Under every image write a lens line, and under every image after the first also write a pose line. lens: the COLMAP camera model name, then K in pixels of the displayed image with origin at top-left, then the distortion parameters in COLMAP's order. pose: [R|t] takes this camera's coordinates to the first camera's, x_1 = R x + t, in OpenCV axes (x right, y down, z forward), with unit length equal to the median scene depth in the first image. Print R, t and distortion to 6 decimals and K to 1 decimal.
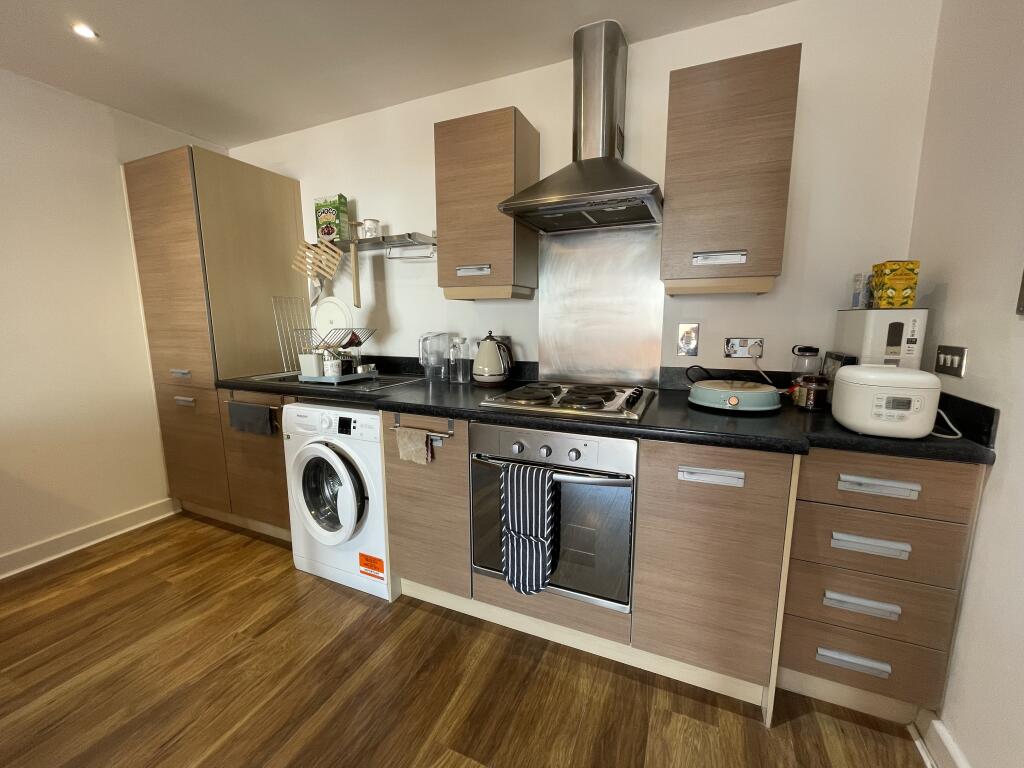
lens RADIAL K [[412.5, 0, 512.7], [0, 412.5, 383.2], [0, 0, 1]] dist [-0.004700, -0.000052]
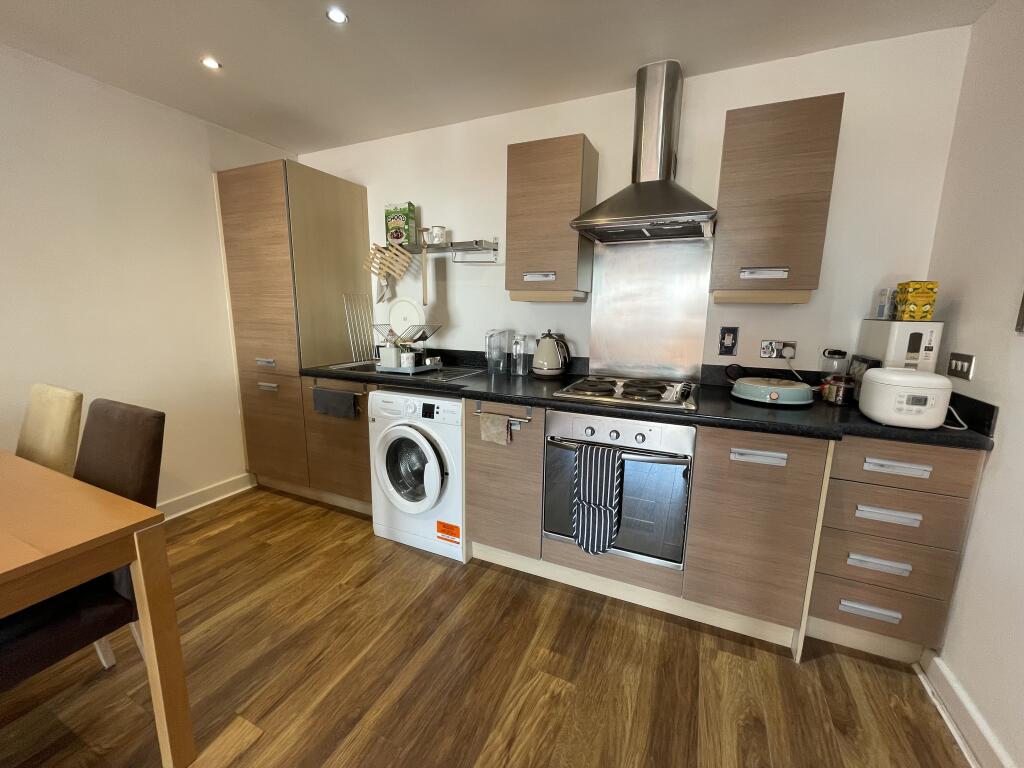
lens RADIAL K [[412.5, 0, 513.3], [0, 412.5, 382.9], [0, 0, 1]] dist [-0.004700, -0.000052]
pose [[0.999759, 0.018541, -0.011723, -0.172673], [-0.018279, 0.999588, 0.022115, -0.005570], [0.012128, -0.021895, 0.999687, -0.164862]]
